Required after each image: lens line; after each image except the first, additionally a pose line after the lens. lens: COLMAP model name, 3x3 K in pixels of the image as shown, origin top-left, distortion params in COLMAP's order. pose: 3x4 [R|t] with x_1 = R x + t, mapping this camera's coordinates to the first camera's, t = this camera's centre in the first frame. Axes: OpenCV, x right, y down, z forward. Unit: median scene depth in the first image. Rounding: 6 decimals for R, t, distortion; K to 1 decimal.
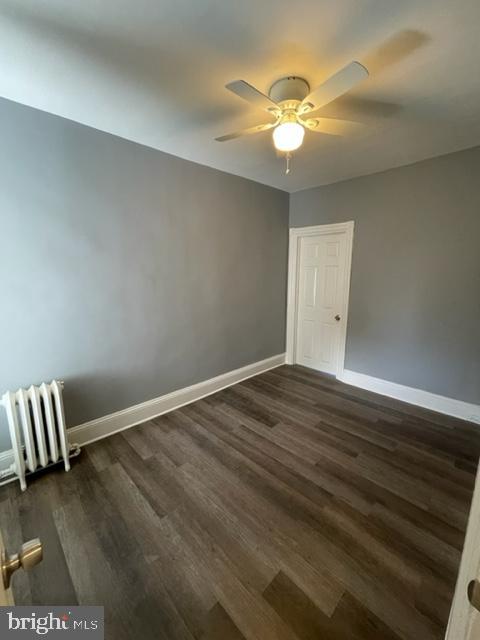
lens RADIAL K [[259.1, 0, 240.0], [0, 259.1, 318.6], [0, 0, 1]] dist [-0.002008, 0.001097]
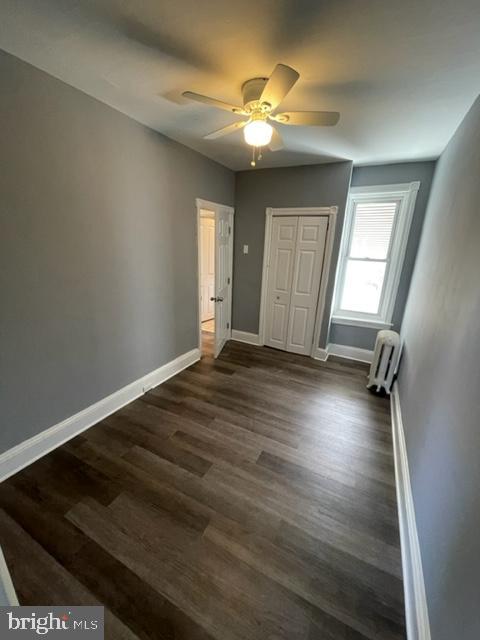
lens RADIAL K [[259.1, 0, 240.0], [0, 259.1, 318.6], [0, 0, 1]] dist [-0.002008, 0.001097]
pose [[-0.946098, 0.061459, -0.317996, 0.523619], [-0.090738, 0.892215, 0.442402, -0.396730], [0.310911, 0.447410, -0.838546, 1.801641]]
